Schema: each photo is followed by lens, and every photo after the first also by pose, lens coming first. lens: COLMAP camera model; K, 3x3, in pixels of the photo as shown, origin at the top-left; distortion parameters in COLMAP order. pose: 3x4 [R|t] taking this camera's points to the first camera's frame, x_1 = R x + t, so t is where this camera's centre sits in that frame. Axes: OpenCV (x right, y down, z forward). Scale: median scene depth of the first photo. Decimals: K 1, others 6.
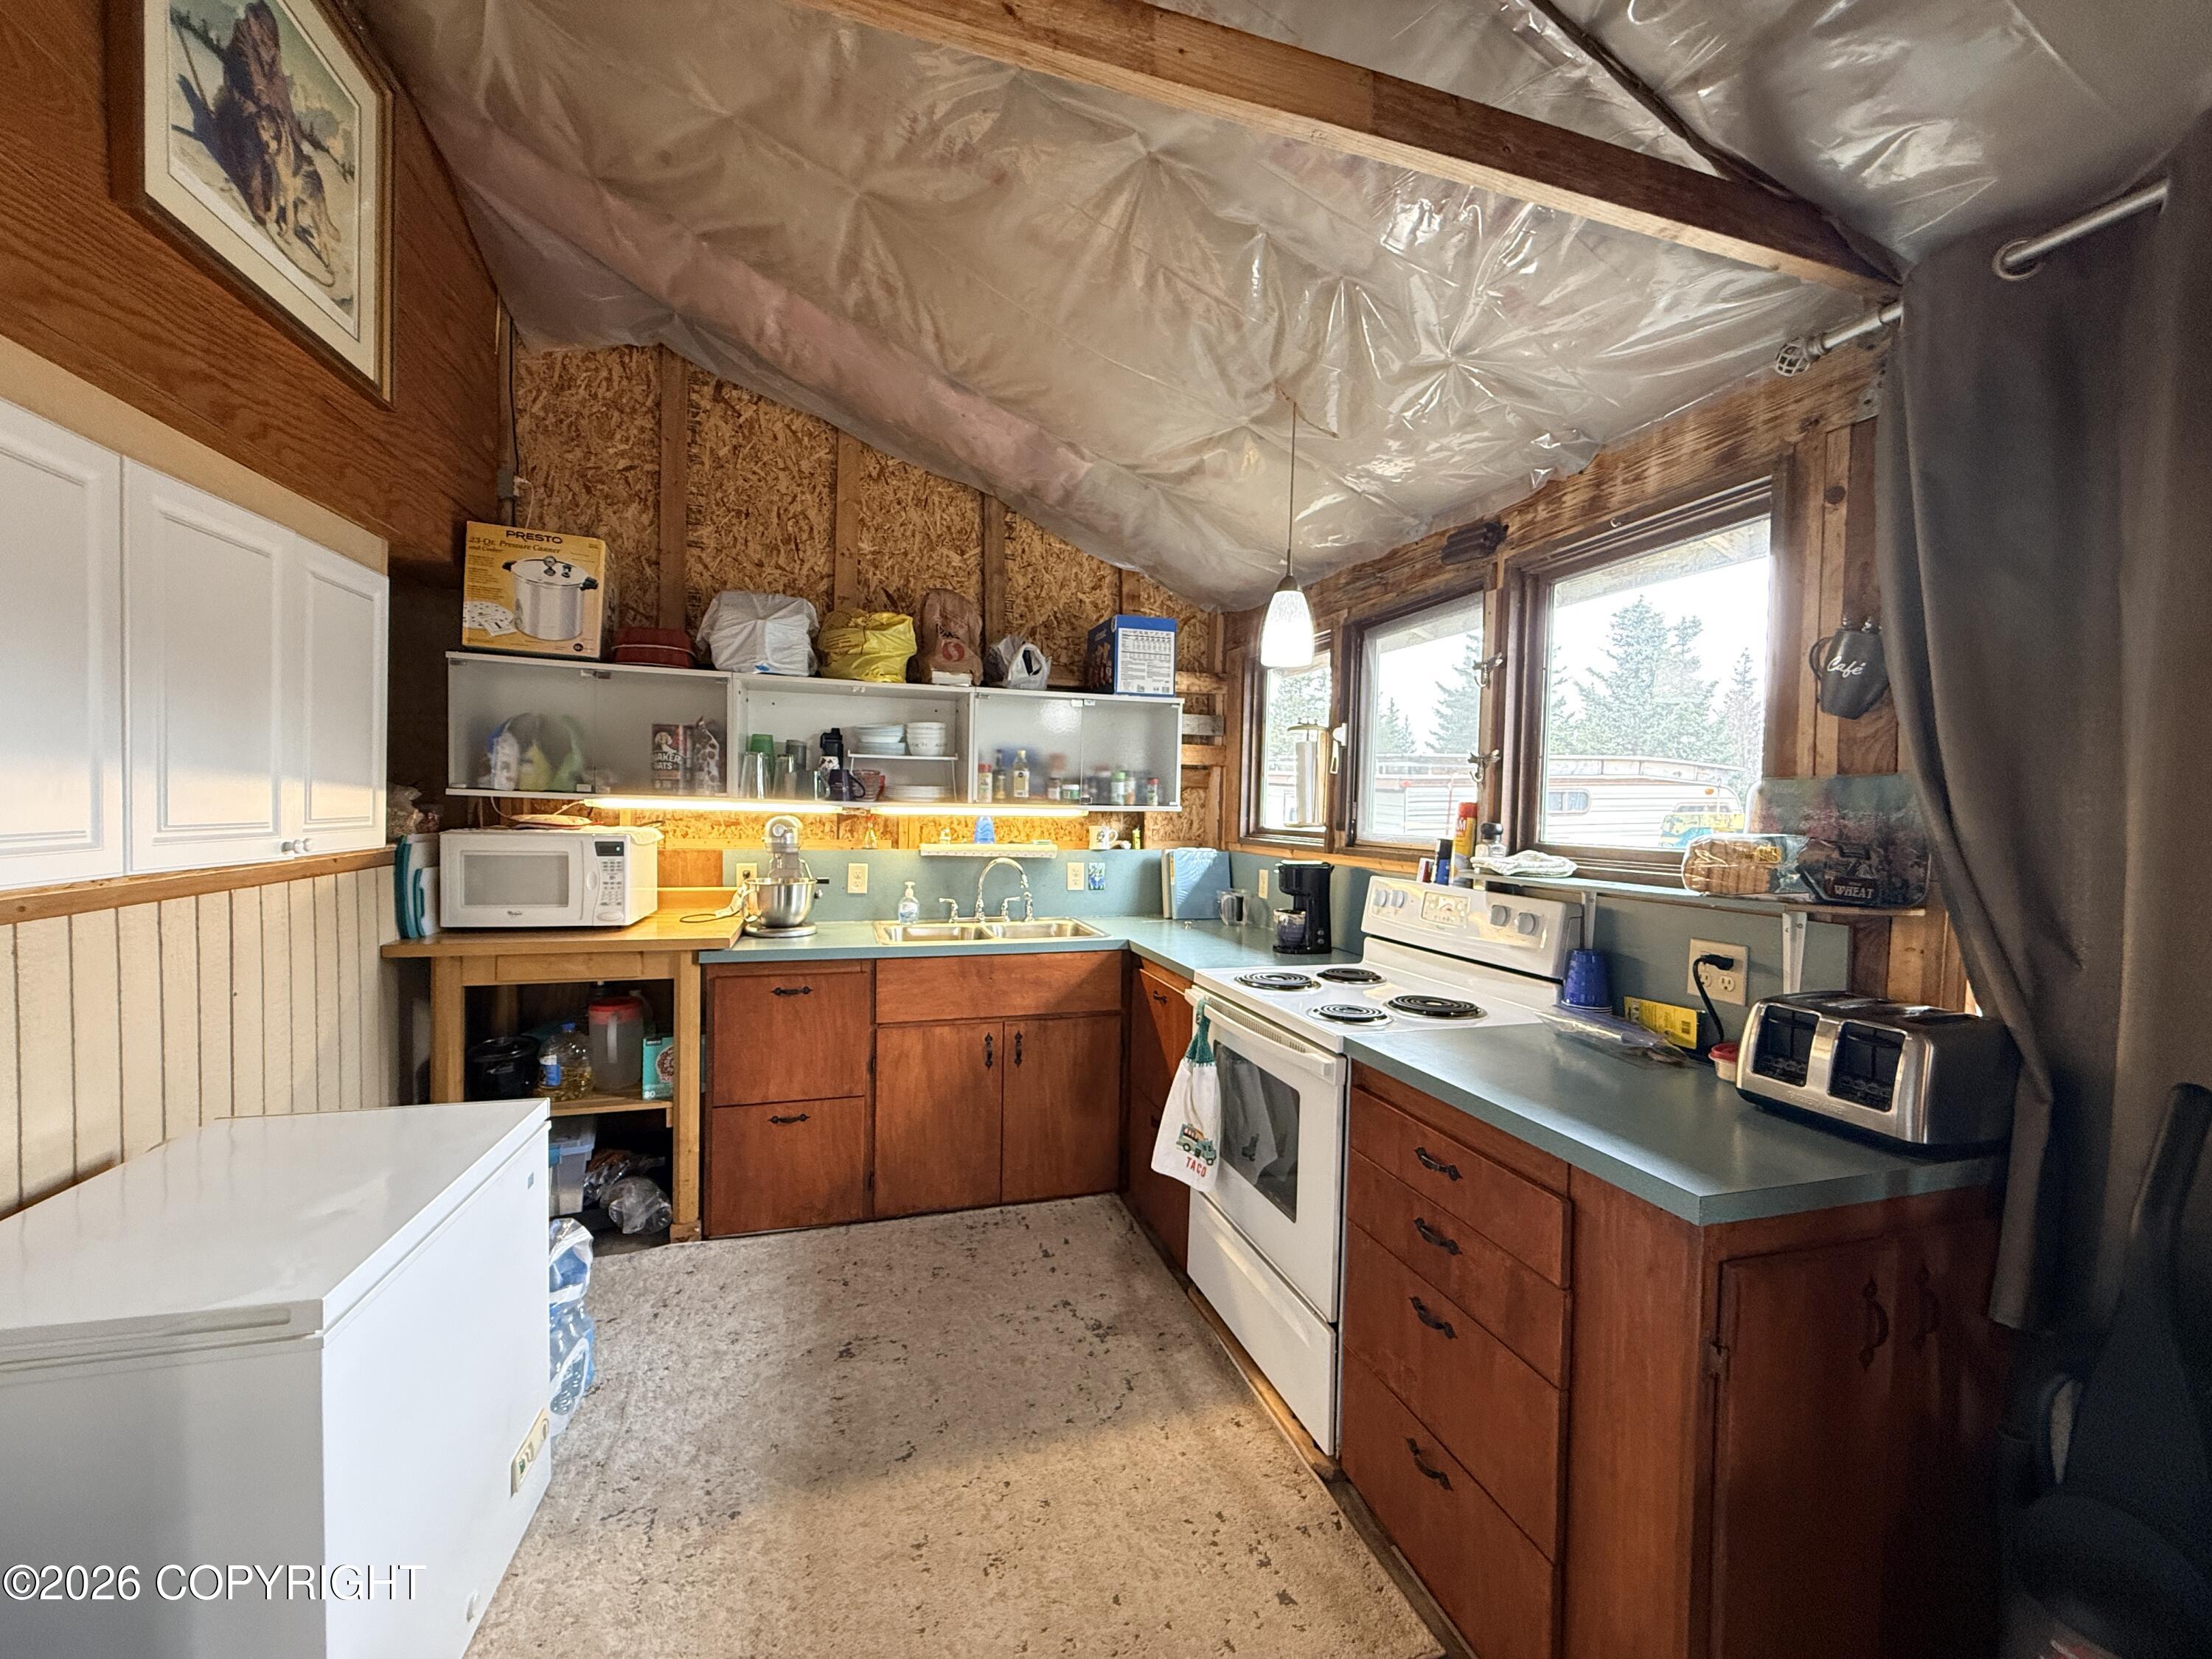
lens RADIAL K [[869.8, 0, 1102.8], [0, 869.8, 833.2], [0, 0, 1]] dist [-0.000845, -0.000030]
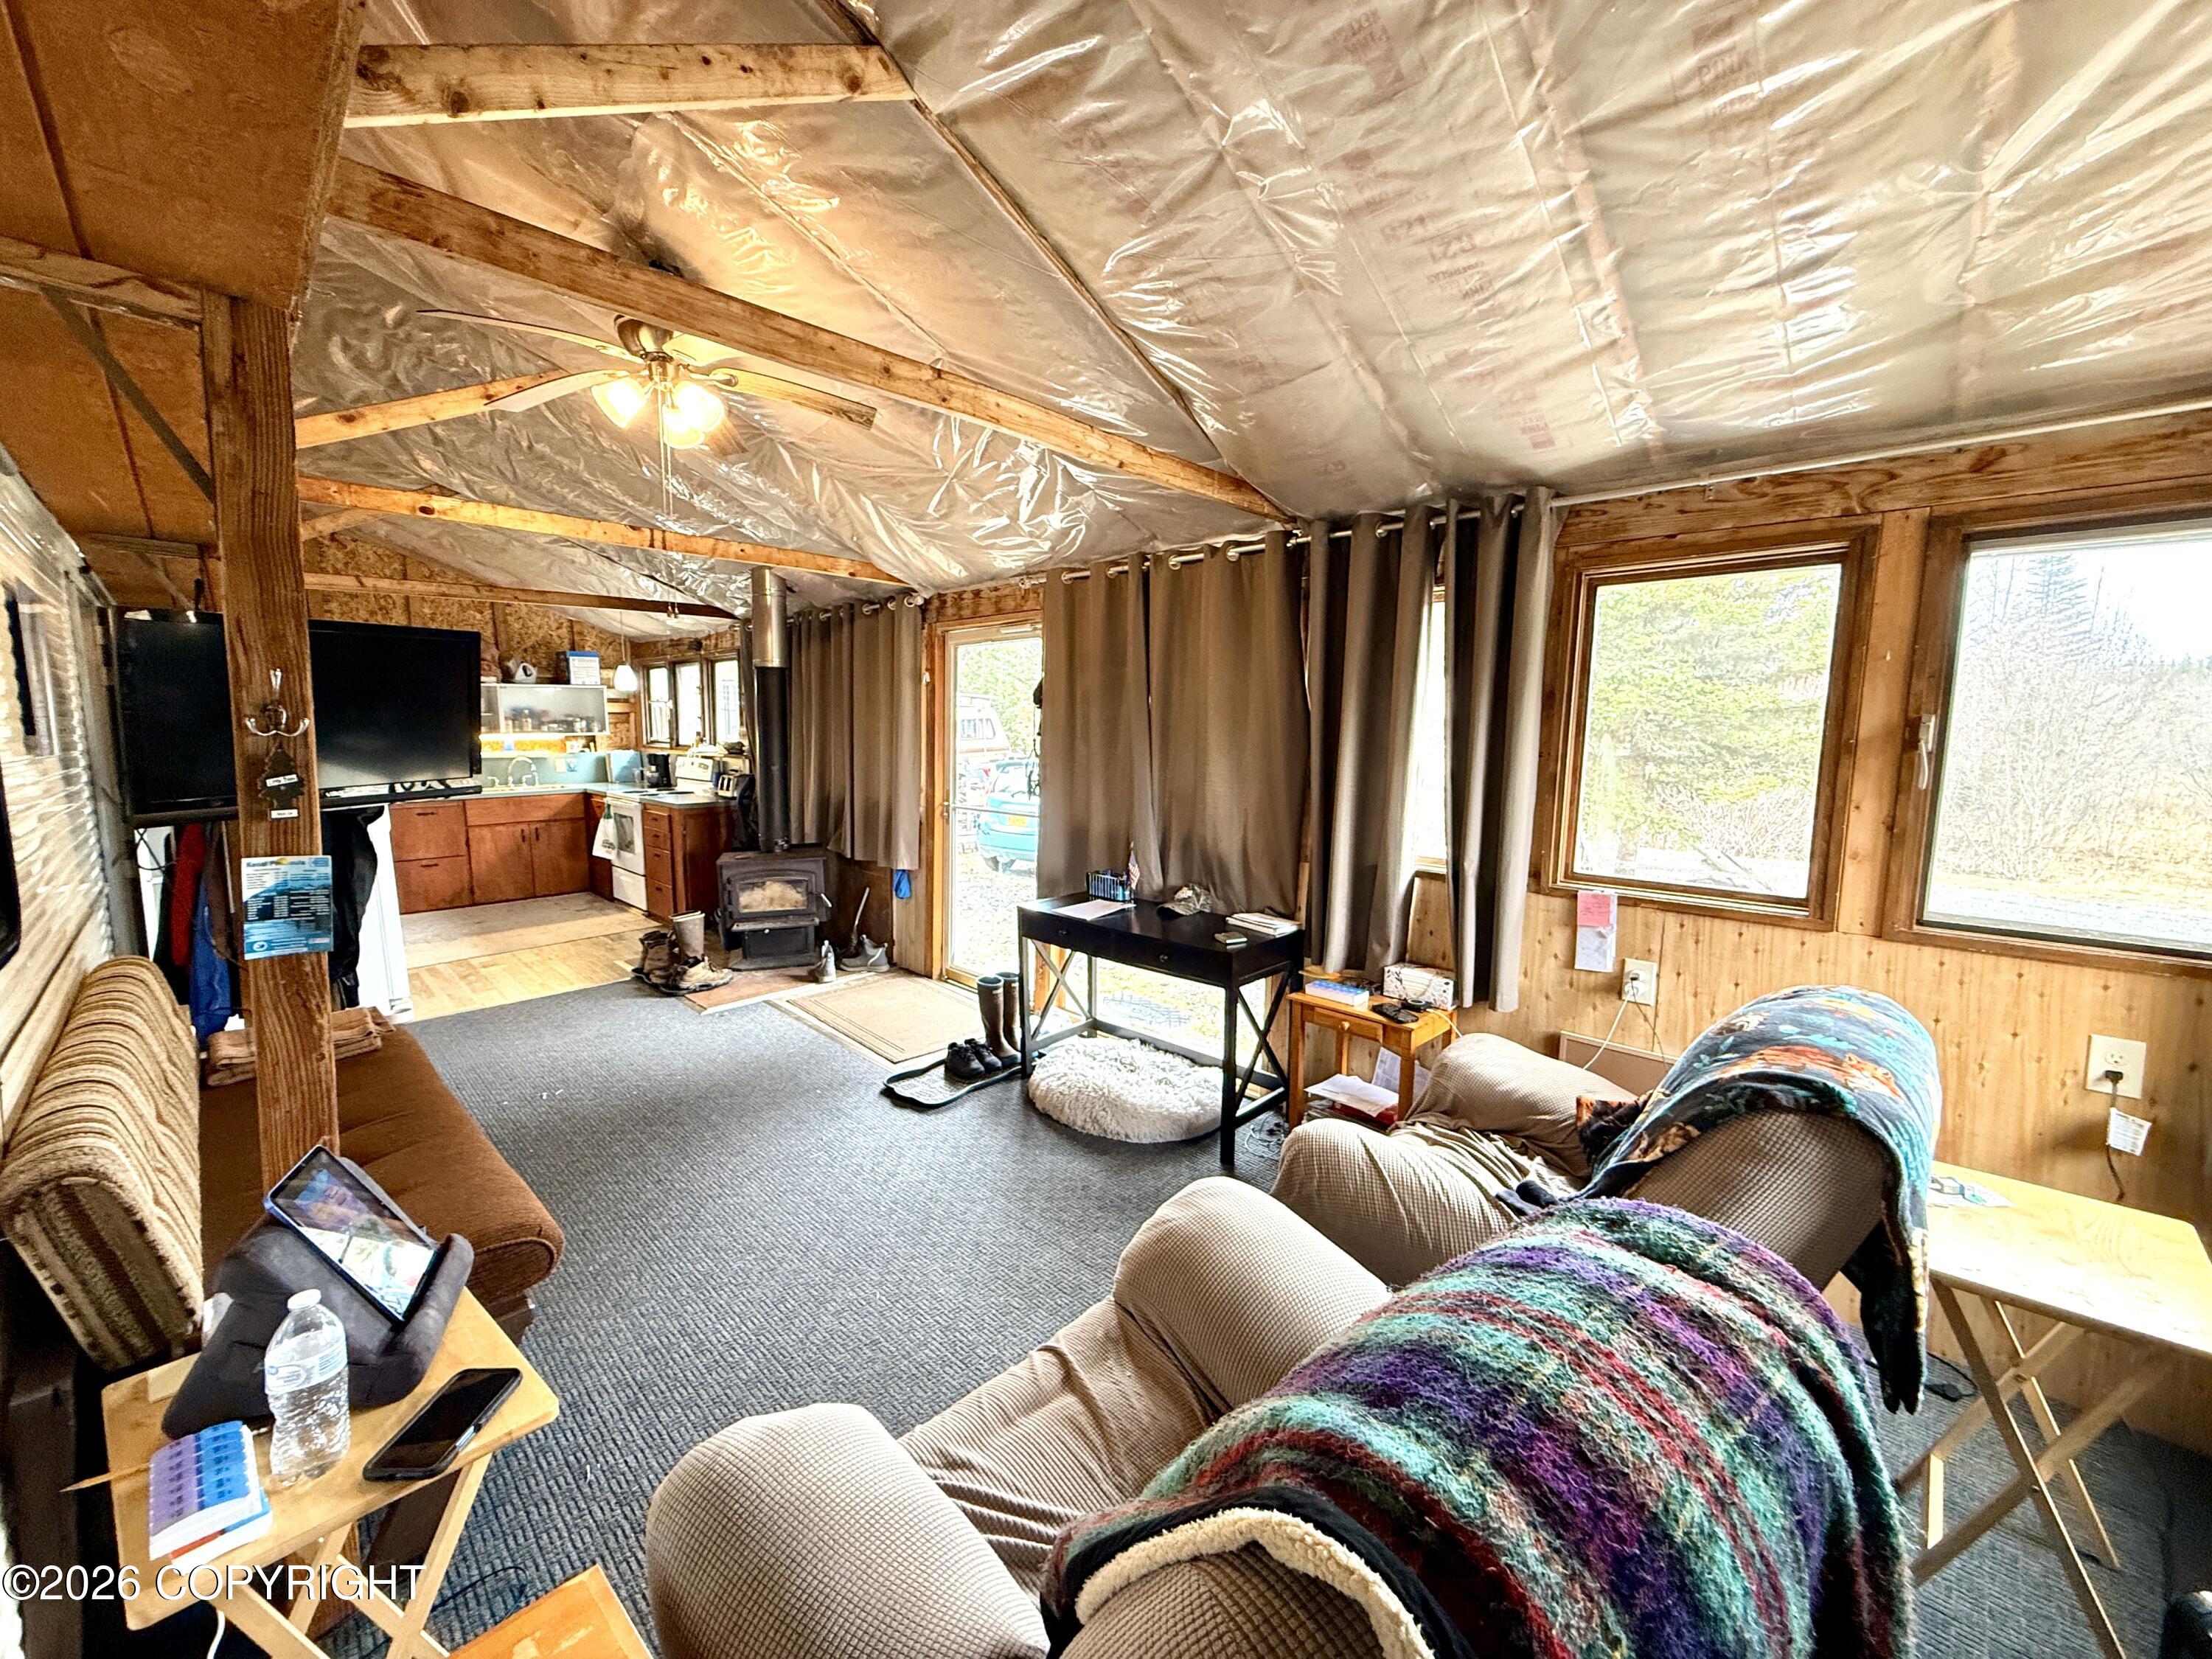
lens RADIAL K [[869.8, 0, 1101.5], [0, 869.8, 830.6], [0, 0, 1]] dist [-0.000845, -0.000030]
pose [[0.879172, -0.079002, 0.469910, 0.132939], [0.030821, 0.993523, 0.109369, 0.016087], [-0.475507, -0.081671, 0.875912, -1.685544]]
